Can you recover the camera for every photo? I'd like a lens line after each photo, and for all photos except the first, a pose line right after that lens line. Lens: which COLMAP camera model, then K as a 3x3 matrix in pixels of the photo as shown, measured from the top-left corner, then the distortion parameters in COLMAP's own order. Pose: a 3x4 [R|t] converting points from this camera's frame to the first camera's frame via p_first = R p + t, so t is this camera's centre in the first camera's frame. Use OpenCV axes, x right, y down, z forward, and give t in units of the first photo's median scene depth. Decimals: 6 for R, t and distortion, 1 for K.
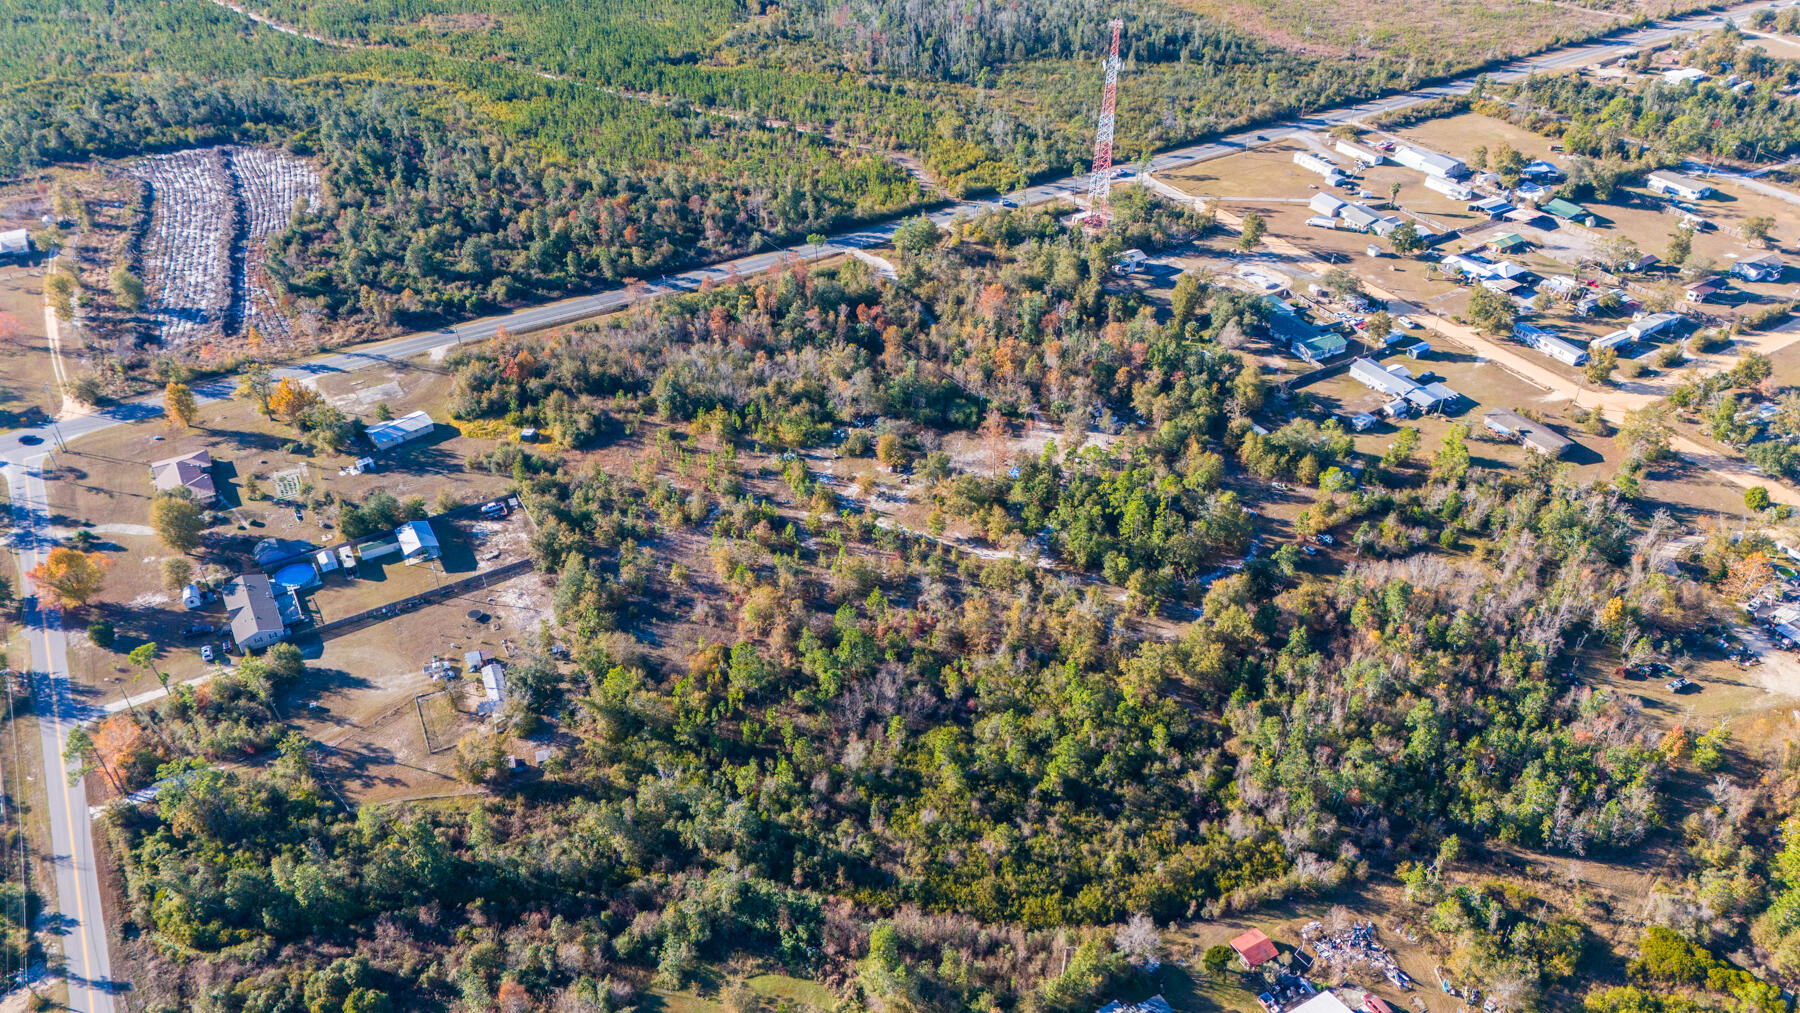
lens RADIAL K [[1312.9, 0, 908.9], [0, 1312.9, 515.6], [0, 0, 1]] dist [0.069389, -0.064781]
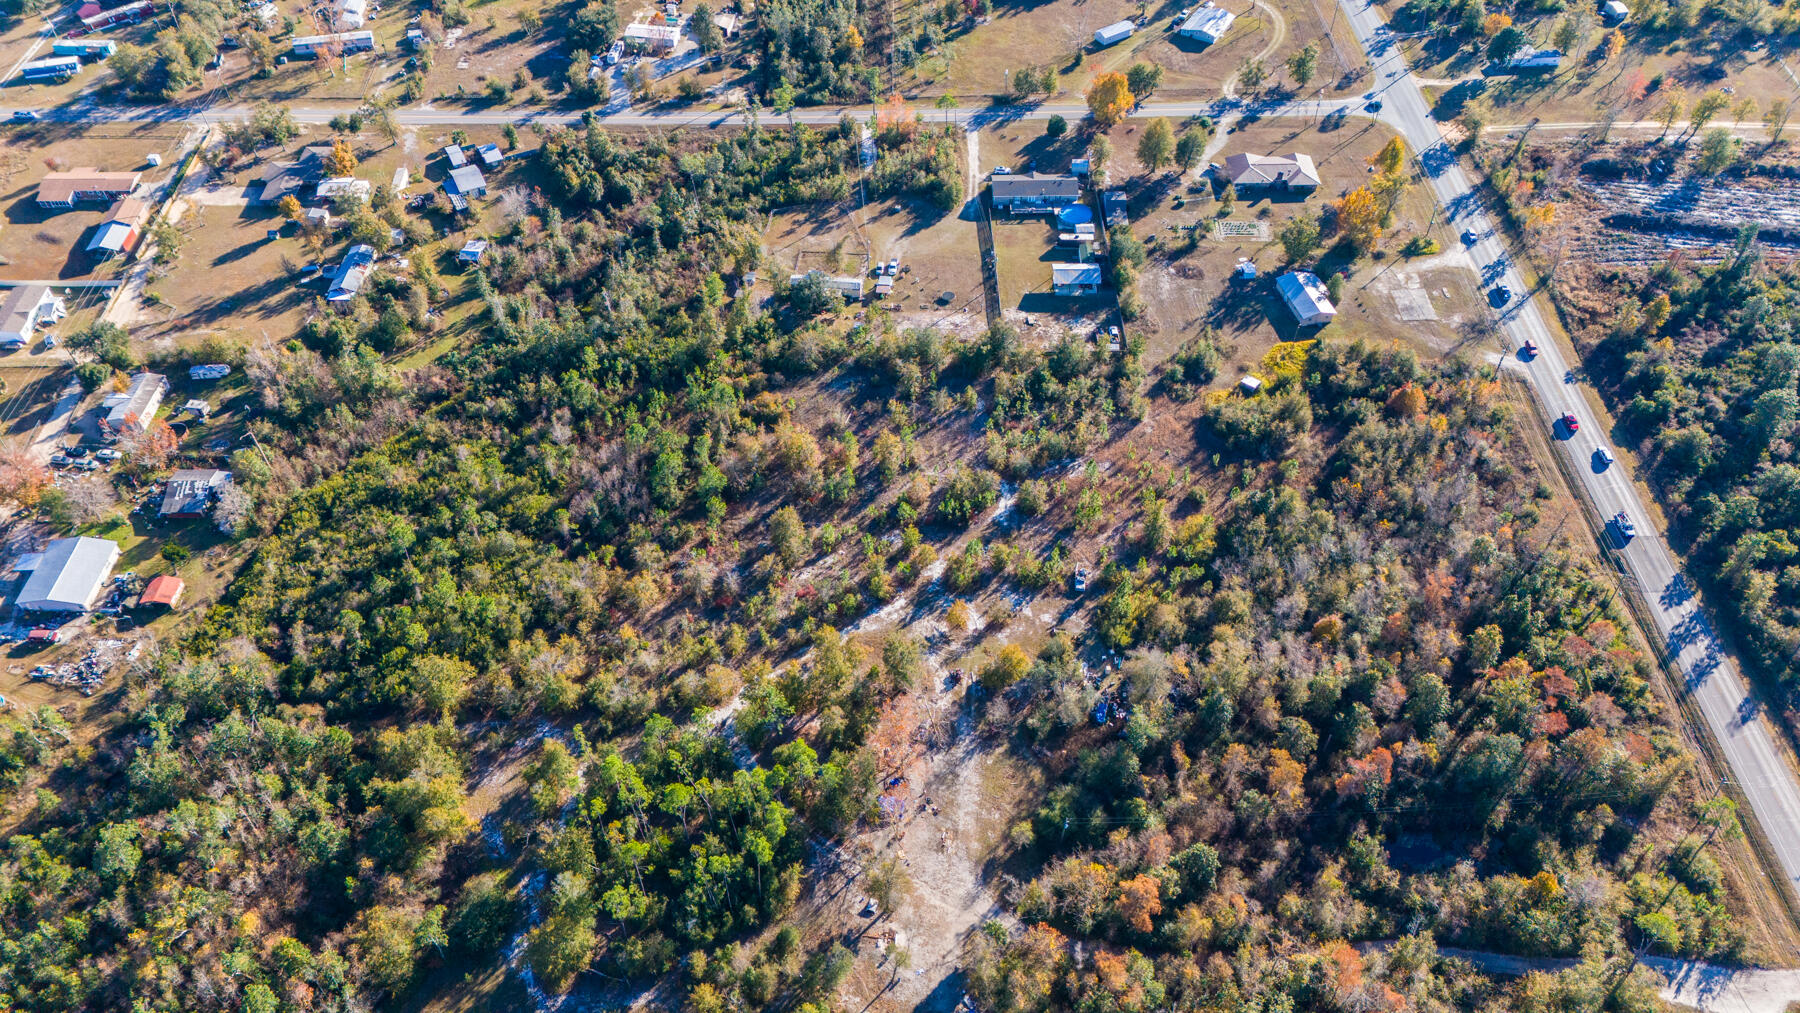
lens RADIAL K [[1312.9, 0, 900.8], [0, 1312.9, 502.0], [0, 0, 1]] dist [0.069389, -0.064781]
pose [[-0.500835, 0.638723, -0.584121, 0.352430], [-0.508307, 0.329178, 0.795780, -0.582675], [0.700563, 0.695467, 0.159803, 0.761490]]
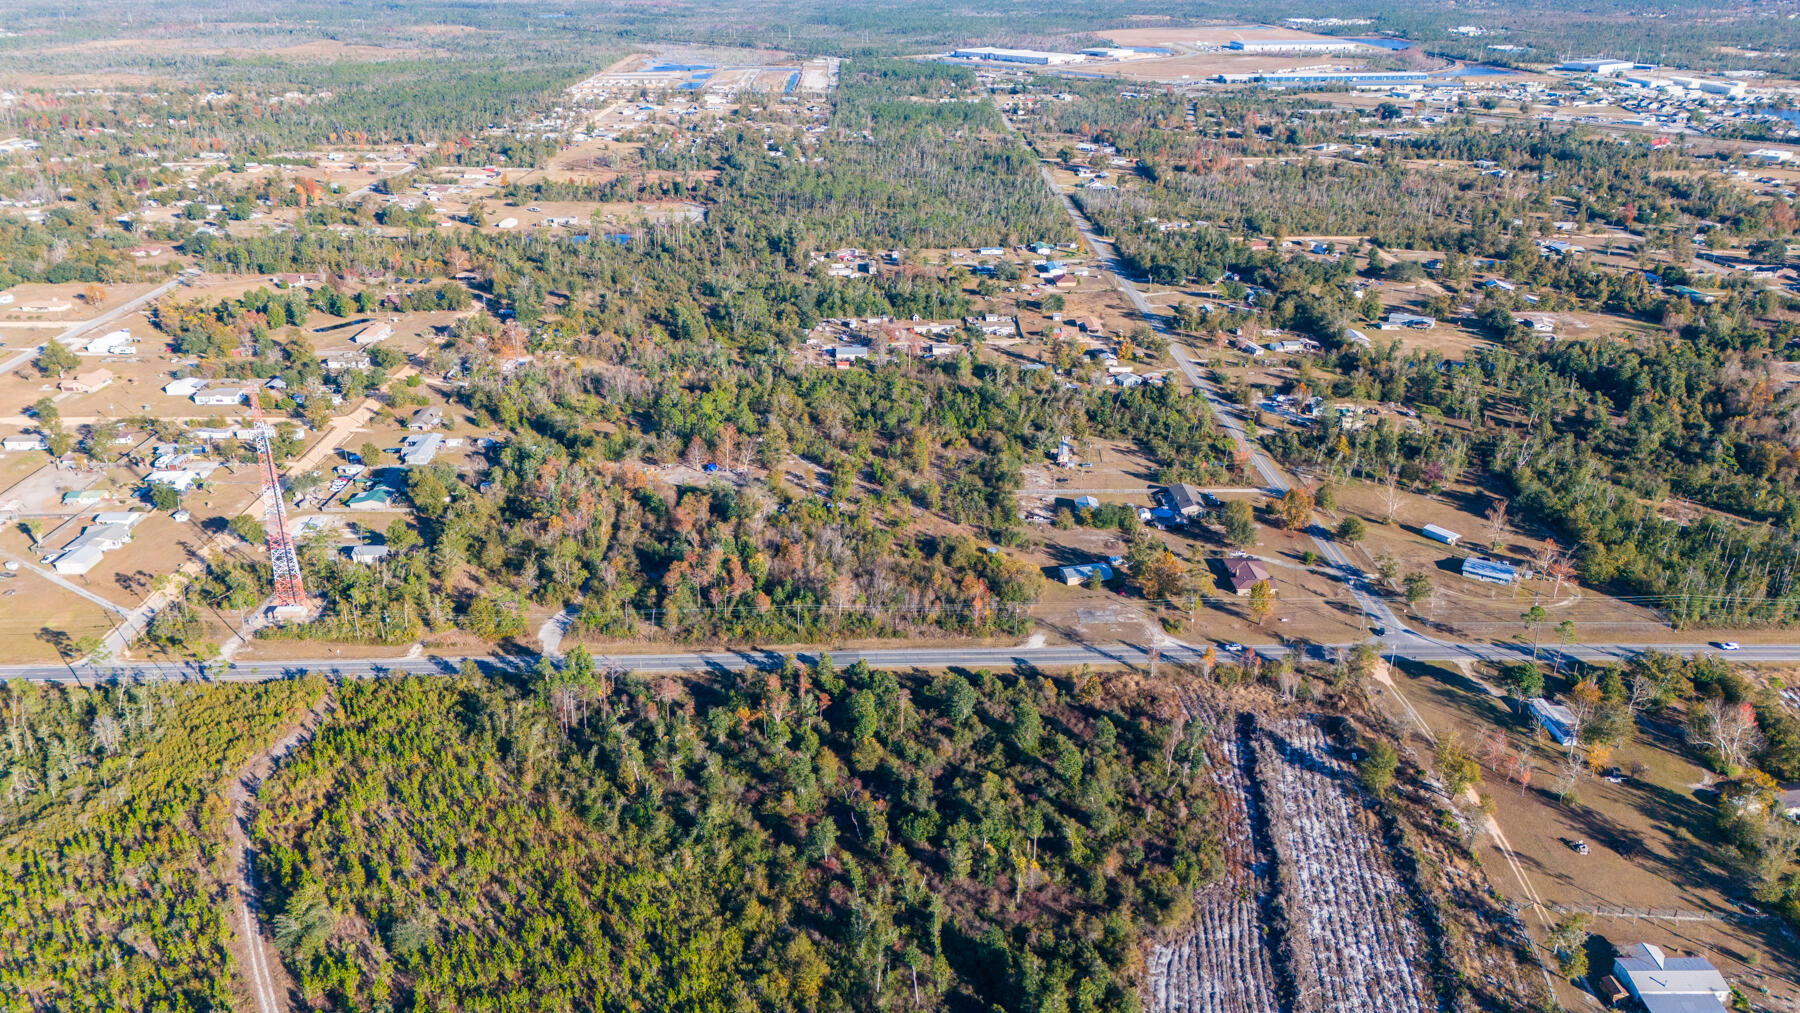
lens RADIAL K [[1312.9, 0, 899.0], [0, 1312.9, 507.1], [0, 0, 1]] dist [0.069389, -0.064781]
pose [[-0.867164, -0.197429, 0.457218, -0.770684], [0.289053, 0.548087, 0.784888, -1.084512], [-0.405555, 0.812787, -0.418213, 1.516504]]
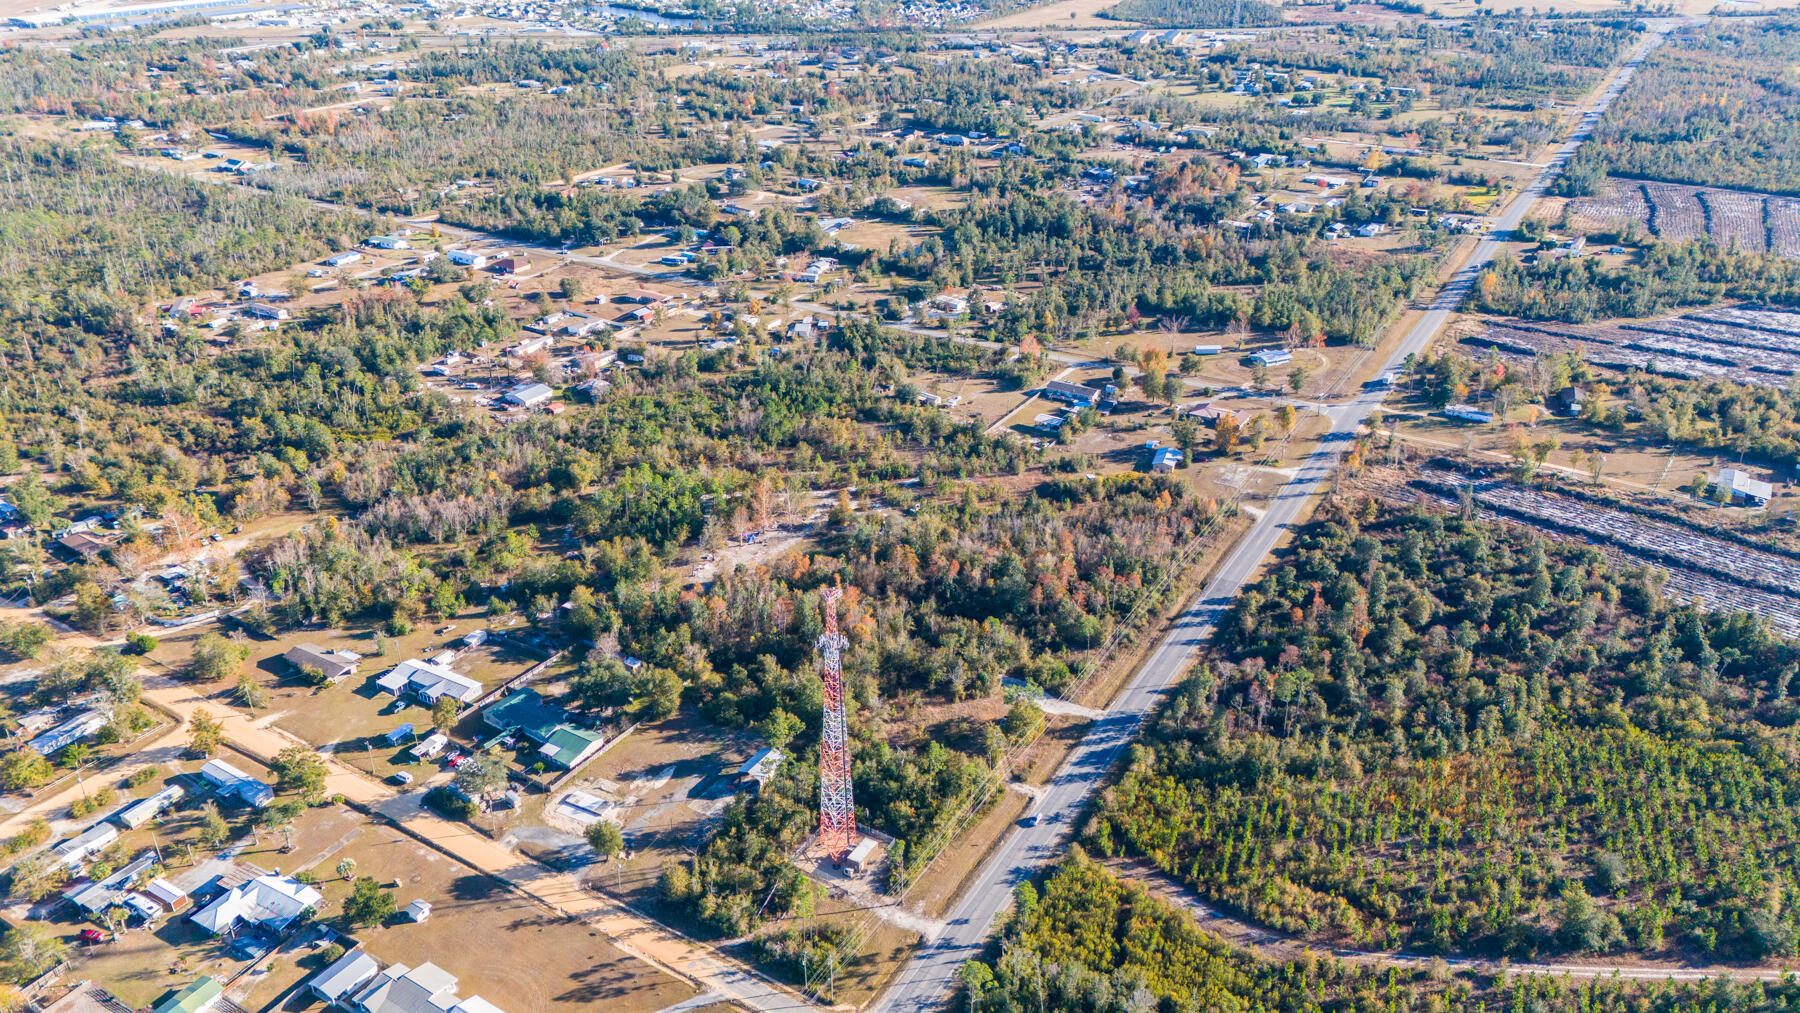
lens RADIAL K [[1312.9, 0, 905.7], [0, 1312.9, 501.4], [0, 0, 1]] dist [0.069389, -0.064781]
pose [[-0.887003, 0.203575, -0.414467, 0.463342], [-0.272794, 0.493185, 0.826046, -1.136334], [0.372572, 0.845769, -0.381922, 1.471472]]
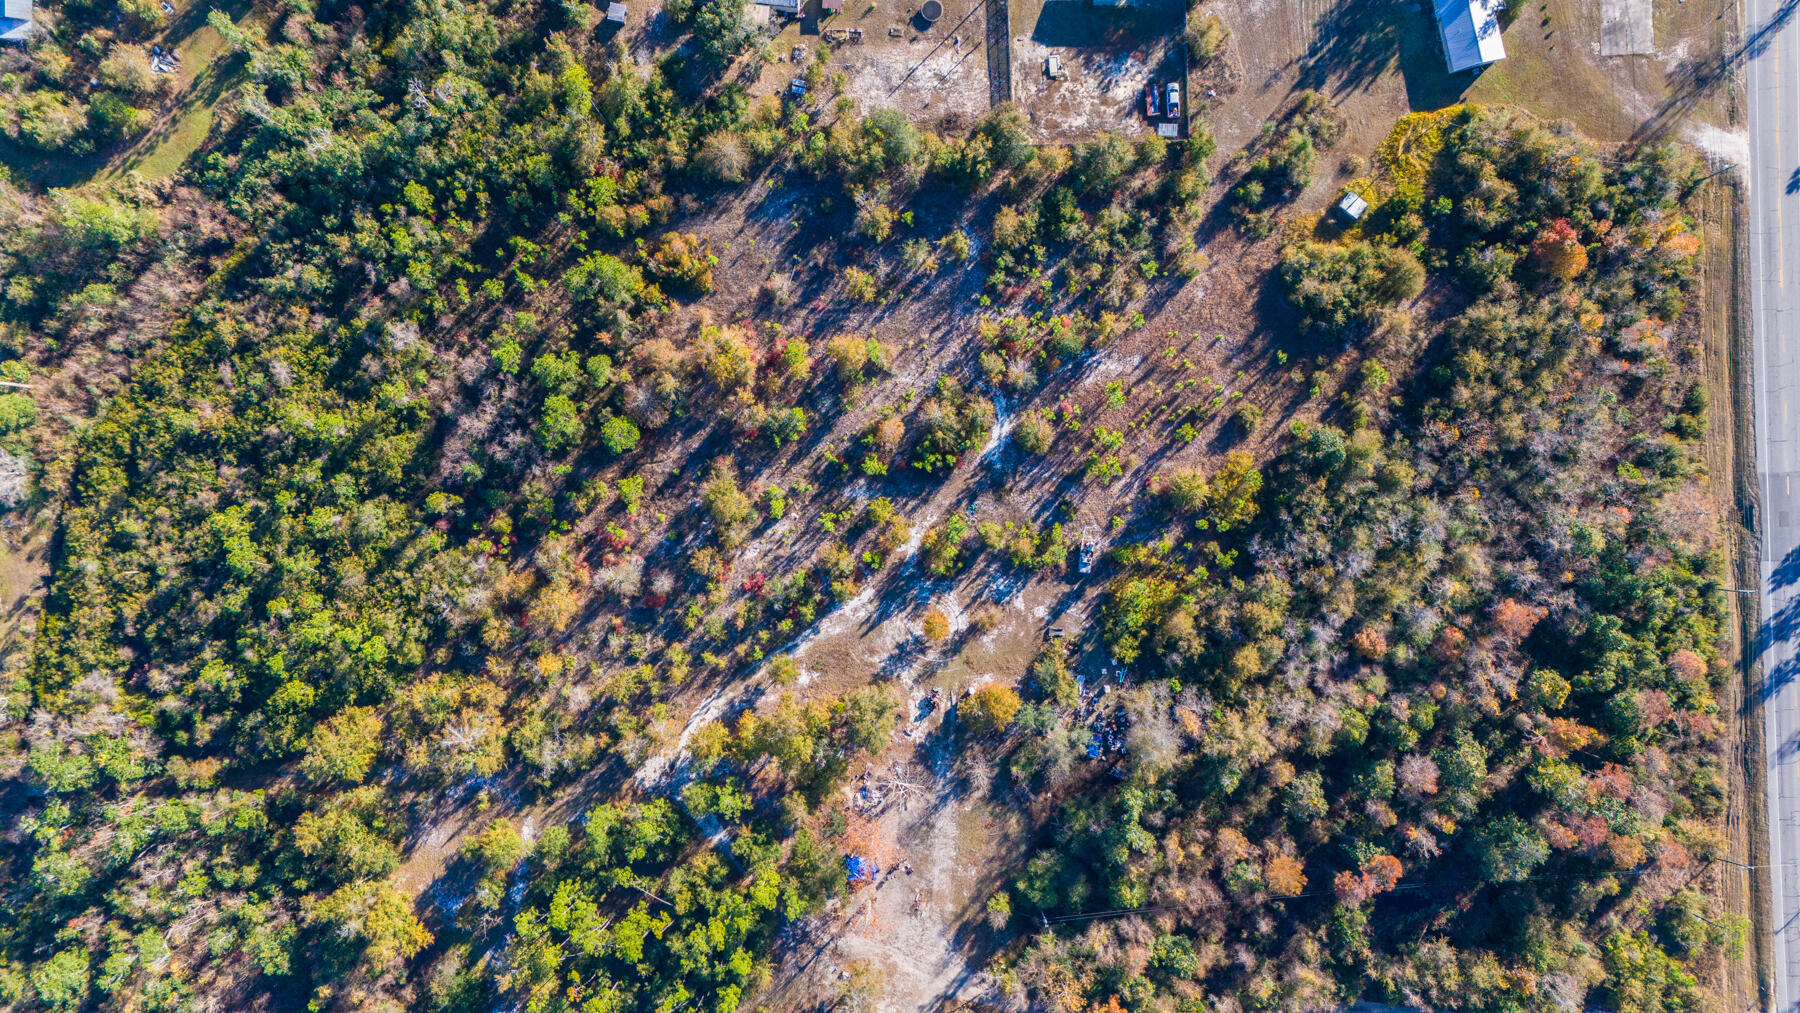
lens RADIAL K [[1312.9, 0, 893.9], [0, 1312.9, 511.3], [0, 0, 1]] dist [0.069389, -0.064781]
pose [[-0.488610, 0.872498, 0.002833, -0.069748], [-0.516776, -0.292014, 0.804780, -0.471884], [0.702996, 0.391759, 0.593567, 0.553359]]
